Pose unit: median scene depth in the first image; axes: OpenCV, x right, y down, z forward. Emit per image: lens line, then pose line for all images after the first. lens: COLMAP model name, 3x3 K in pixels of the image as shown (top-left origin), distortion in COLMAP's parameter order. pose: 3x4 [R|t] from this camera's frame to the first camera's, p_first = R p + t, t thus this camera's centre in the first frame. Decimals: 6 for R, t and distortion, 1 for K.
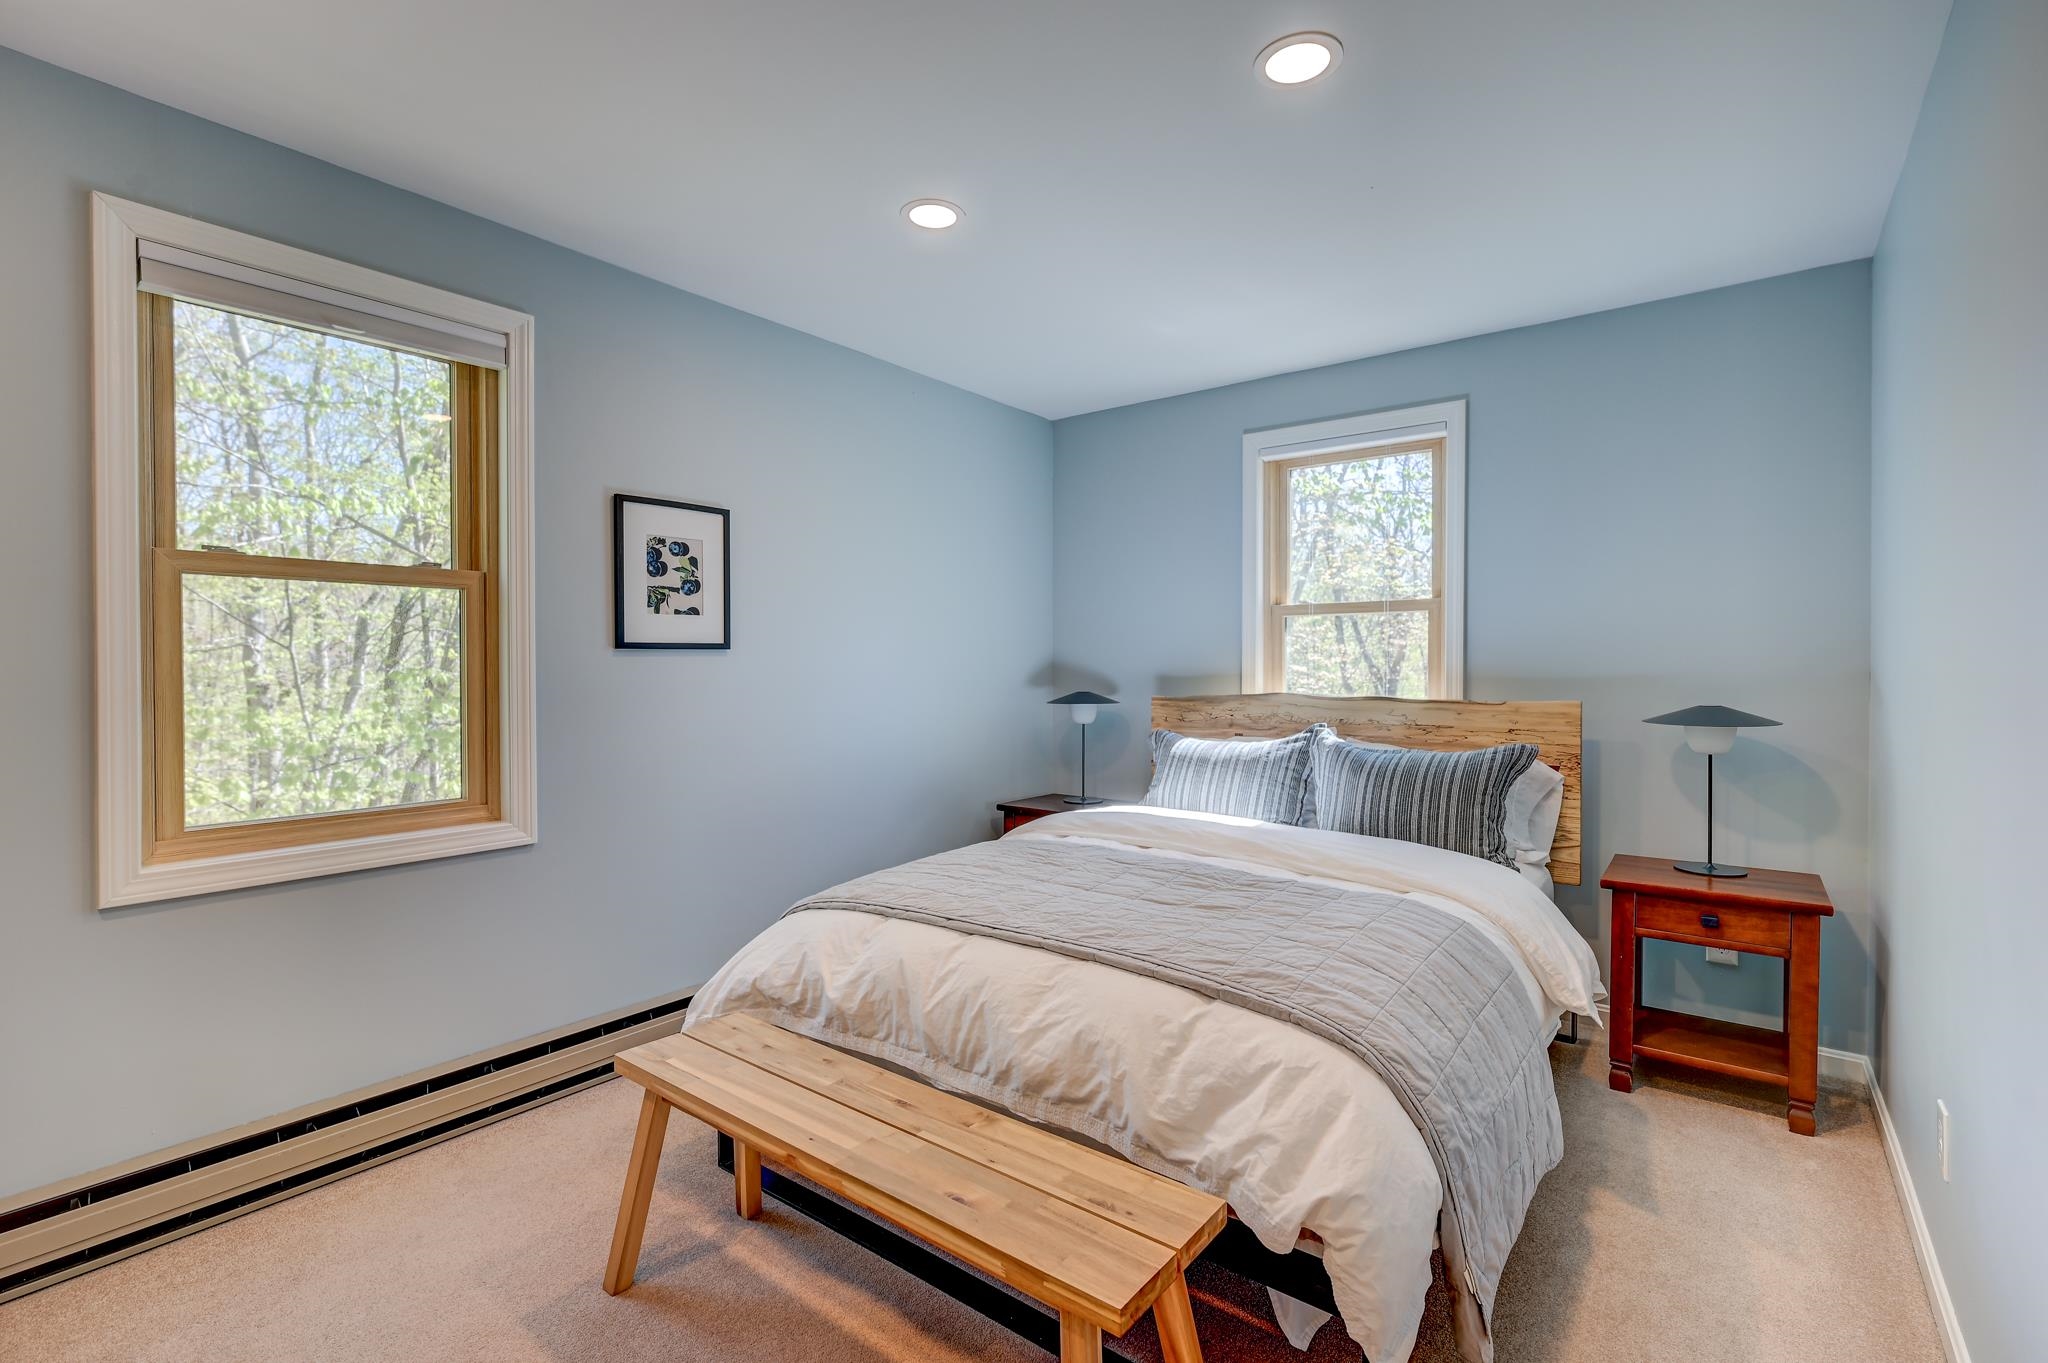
lens RADIAL K [[923.0, 0, 1031.9], [0, 923.0, 677.9], [0, 0, 1]] dist [-0.003481, -0.000404]
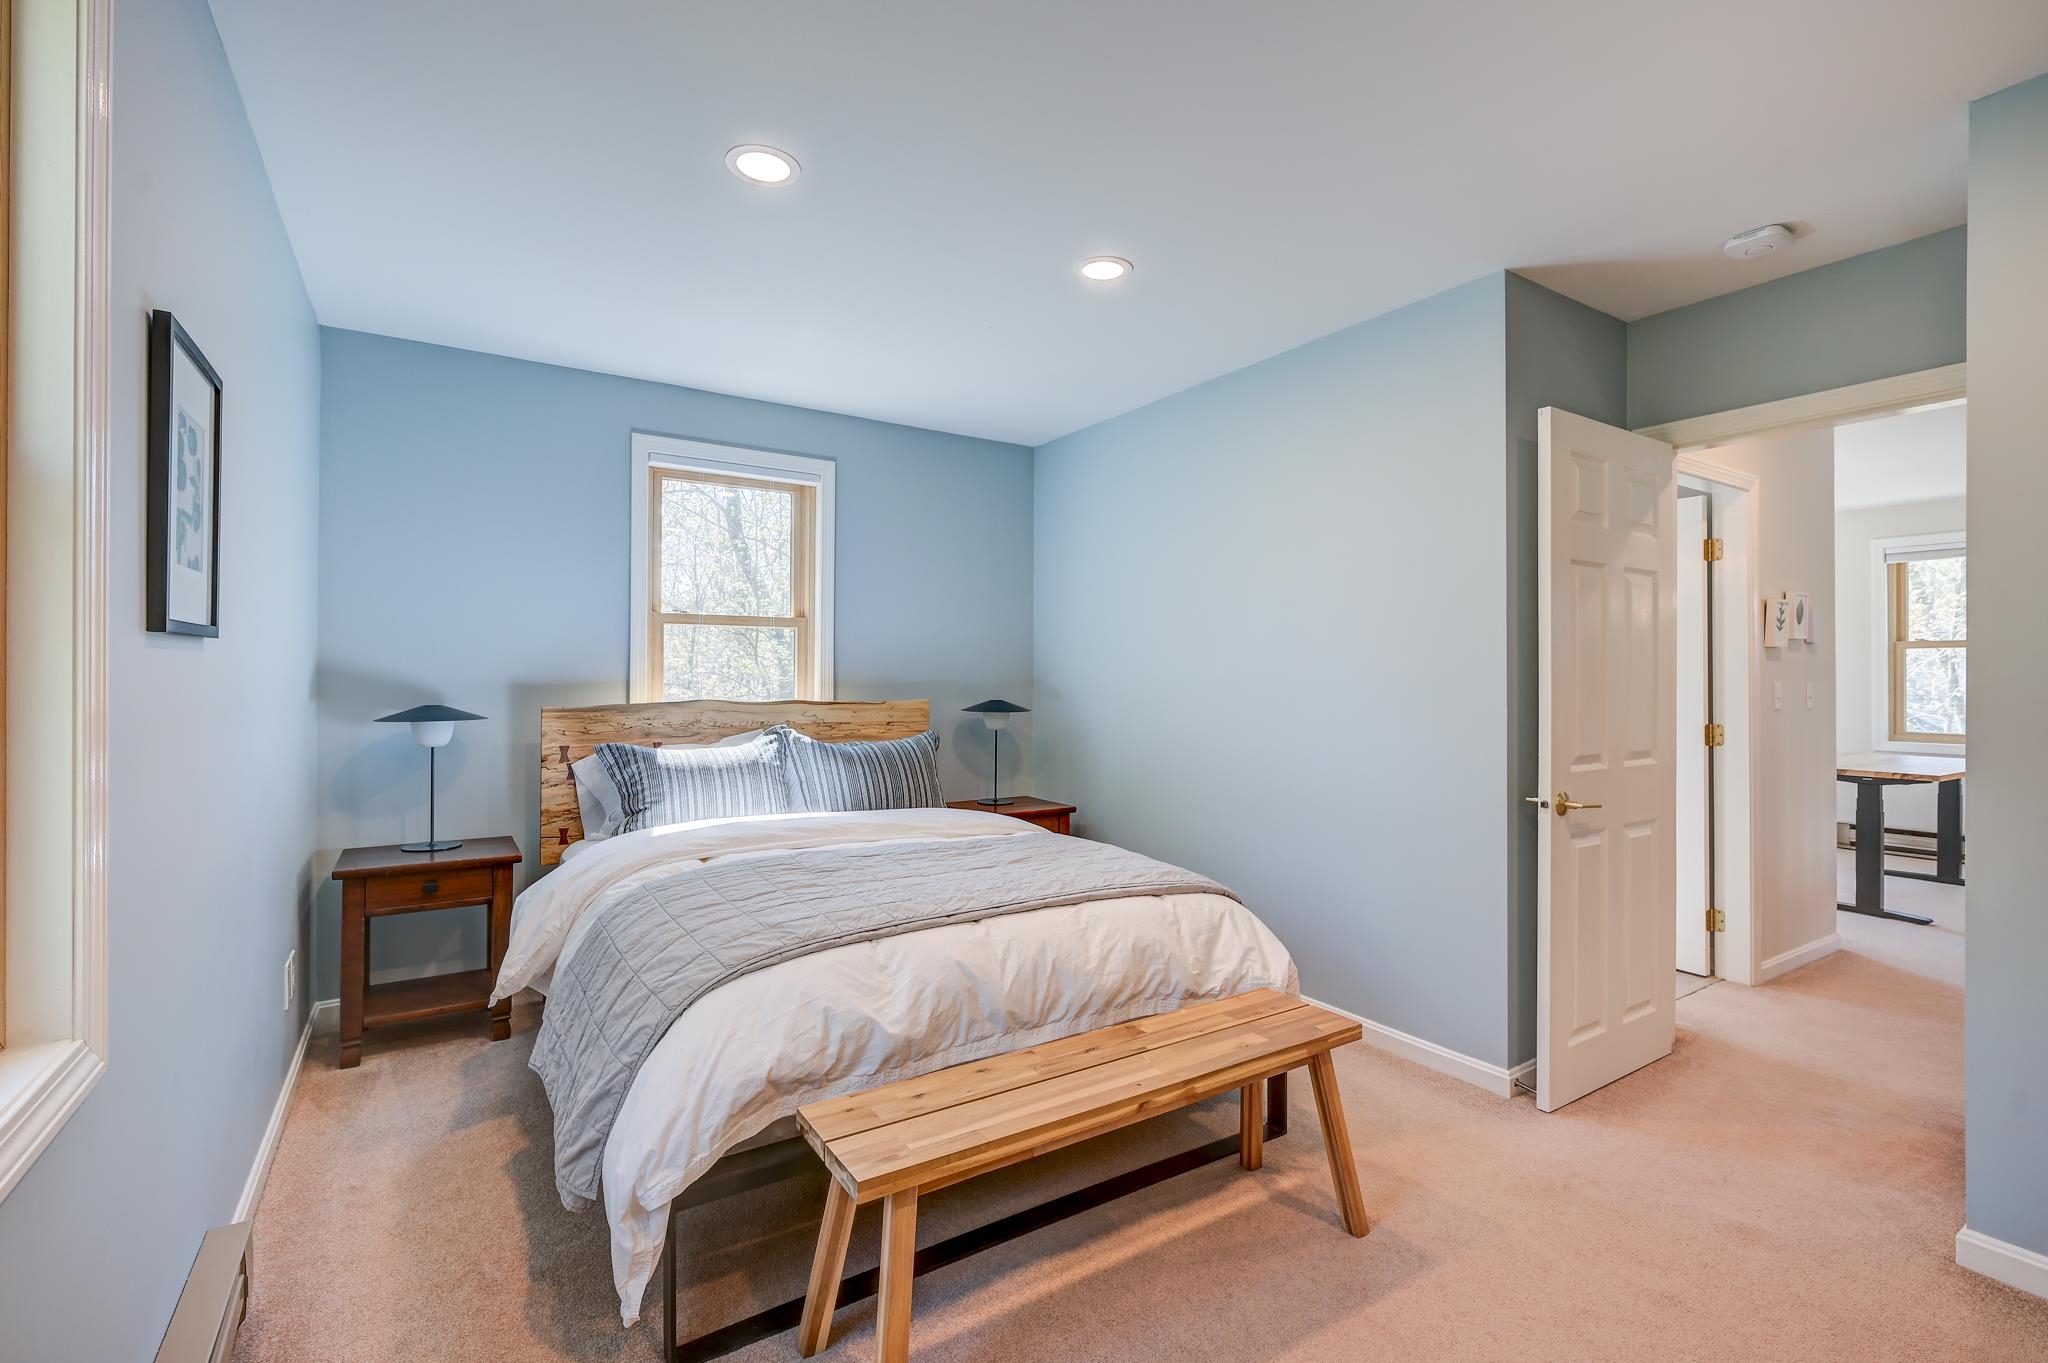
lens RADIAL K [[923.2, 0, 1029.6], [0, 923.2, 669.0], [0, 0, 1]] dist [0.000157, -0.000152]
pose [[0.326436, 0.009149, 0.945175, -1.041308], [0.006963, 0.999903, -0.012083, -0.005065], [-0.945194, 0.010525, 0.326340, 0.563687]]
